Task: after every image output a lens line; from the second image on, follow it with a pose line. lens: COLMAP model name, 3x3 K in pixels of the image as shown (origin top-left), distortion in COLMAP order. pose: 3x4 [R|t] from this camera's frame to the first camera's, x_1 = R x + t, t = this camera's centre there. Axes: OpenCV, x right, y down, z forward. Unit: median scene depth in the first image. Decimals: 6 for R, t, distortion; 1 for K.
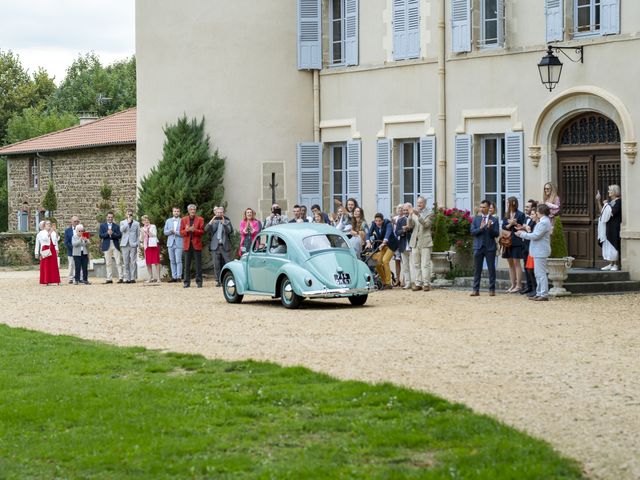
lens RADIAL K [[2308.0, 0, 319.4], [0, 2308.0, 239.2], [0, 0, 1]] dist [0.396007, 0.000000]
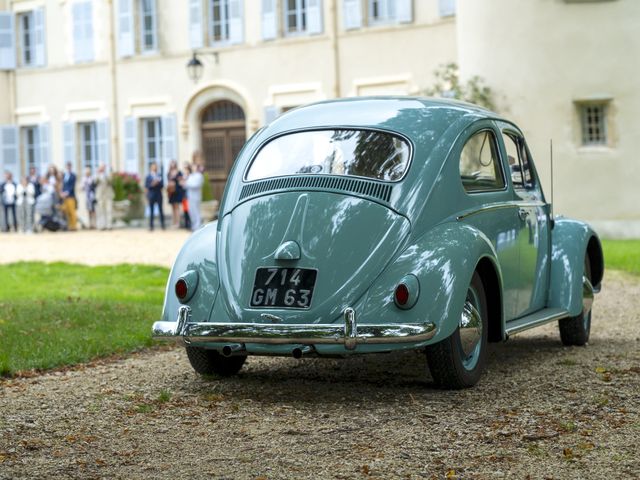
lens RADIAL K [[2308.0, 0, 320.9], [0, 2308.0, 241.0], [0, 0, 1]] dist [0.396007, 0.000000]
pose [[0.984286, -0.025299, 0.174759, -0.066756], [0.025158, 0.999679, 0.003020, 0.025818], [-0.174779, 0.001424, 0.984607, -0.352433]]
